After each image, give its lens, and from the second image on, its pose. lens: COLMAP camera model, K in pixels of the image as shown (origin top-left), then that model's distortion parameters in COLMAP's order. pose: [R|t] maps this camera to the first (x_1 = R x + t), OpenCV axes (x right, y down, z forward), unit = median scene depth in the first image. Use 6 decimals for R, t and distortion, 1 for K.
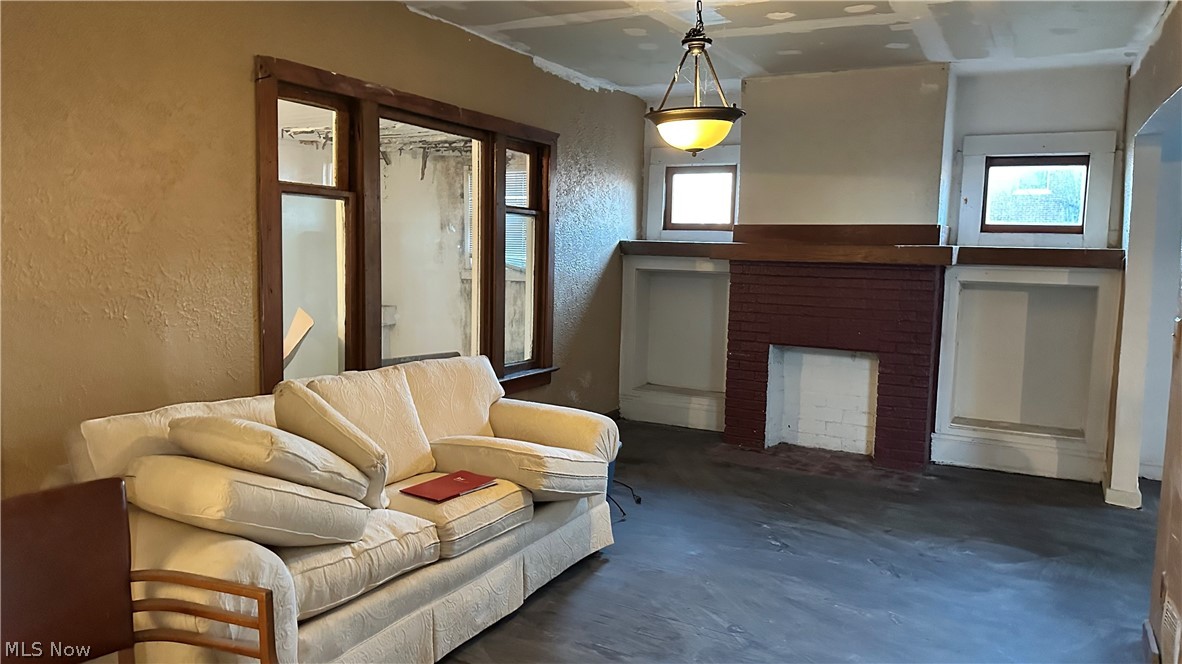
lens RADIAL K [[837.1, 0, 590.3], [0, 837.1, 332.5], [0, 0, 1]] dist [-0.001262, -0.004347]
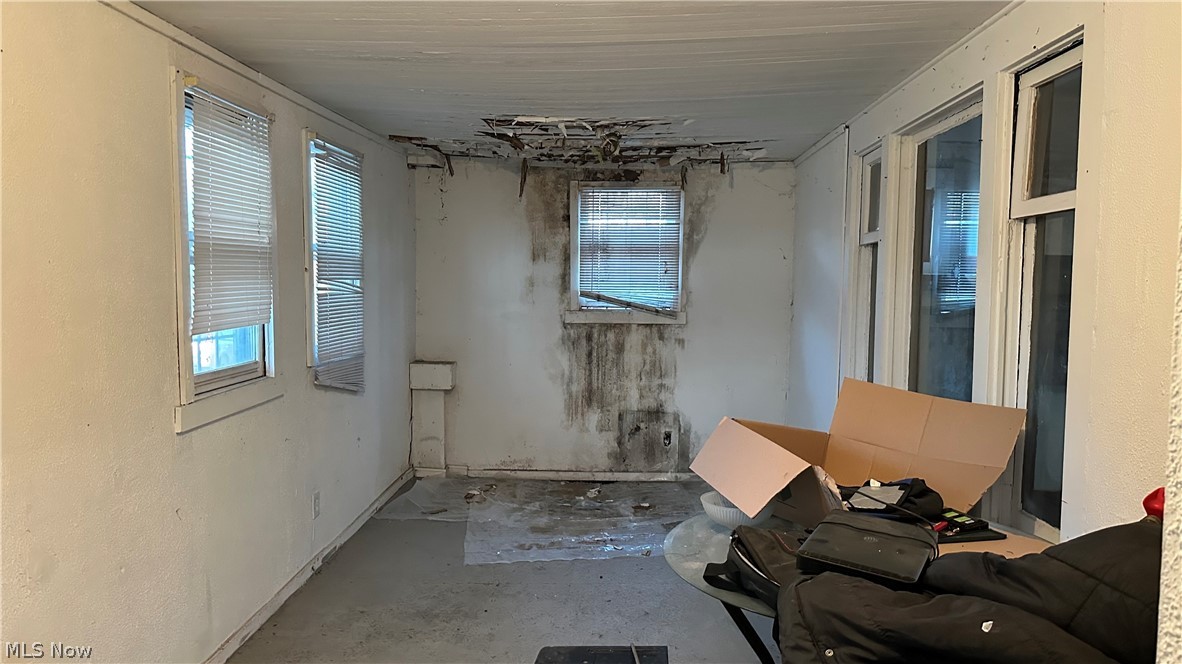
lens RADIAL K [[837.1, 0, 590.9], [0, 837.1, 333.8], [0, 0, 1]] dist [-0.001262, -0.004347]
pose [[0.902404, -0.037559, 0.429252, -0.472869], [0.050267, 0.998568, -0.018301, -0.038593], [-0.427950, 0.038092, 0.903000, 0.278110]]
